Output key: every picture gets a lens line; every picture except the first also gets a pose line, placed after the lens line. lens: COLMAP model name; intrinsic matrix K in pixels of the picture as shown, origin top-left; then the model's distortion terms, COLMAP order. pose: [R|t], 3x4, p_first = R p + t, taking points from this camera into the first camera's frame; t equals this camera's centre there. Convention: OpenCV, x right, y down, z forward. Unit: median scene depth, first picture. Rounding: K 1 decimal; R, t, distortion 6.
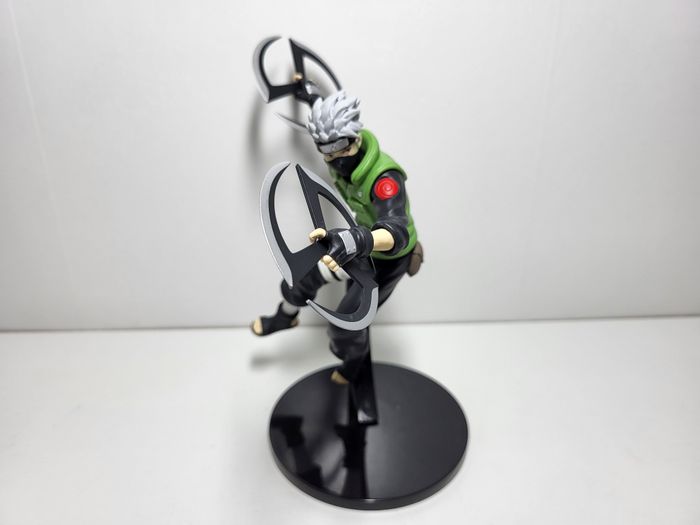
lens RADIAL K [[526.8, 0, 349.9], [0, 526.8, 251.5], [0, 0, 1]] dist [0.011335, 0.000370]
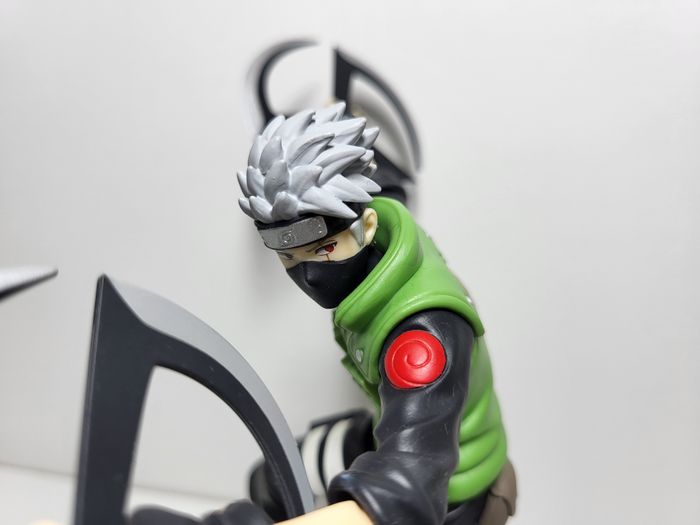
lens RADIAL K [[526.8, 0, 349.9], [0, 526.8, 251.5], [0, 0, 1]] dist [0.011335, 0.000370]
pose [[0.959507, 0.125104, -0.252381, 0.110944], [-0.158947, 0.980158, -0.118429, -0.145172], [0.232557, 0.153749, 0.960353, 0.626526]]
